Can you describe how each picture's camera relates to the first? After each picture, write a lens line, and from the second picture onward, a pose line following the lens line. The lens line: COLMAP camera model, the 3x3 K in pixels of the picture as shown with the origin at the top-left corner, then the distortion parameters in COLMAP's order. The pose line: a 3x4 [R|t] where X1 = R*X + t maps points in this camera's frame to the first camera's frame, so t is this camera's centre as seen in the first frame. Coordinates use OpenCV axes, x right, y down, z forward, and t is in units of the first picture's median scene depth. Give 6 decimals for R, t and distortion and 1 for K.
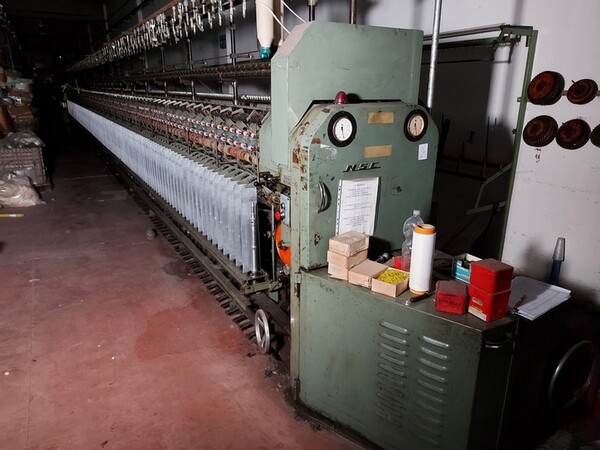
lens RADIAL K [[433.5, 0, 300.0], [0, 433.5, 225.0], [0, 0, 1]] dist [0.010336, 0.003594]
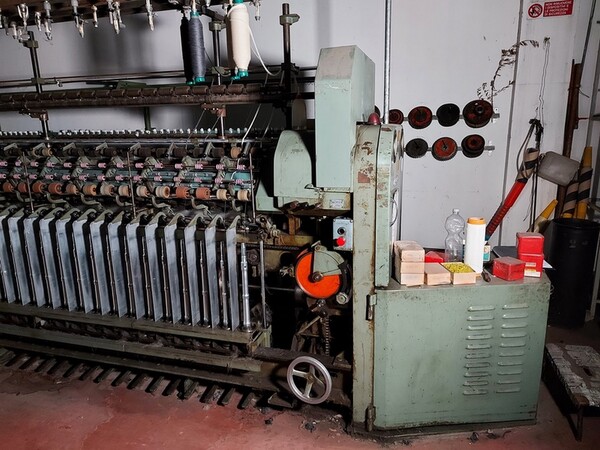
lens RADIAL K [[433.5, 0, 300.0], [0, 433.5, 225.0], [0, 0, 1]] dist [0.010336, 0.003594]
pose [[0.719251, -0.159630, 0.676163, -0.789365], [0.224673, 0.974393, -0.008954, -0.073353], [-0.657419, 0.158356, 0.736698, 0.369419]]
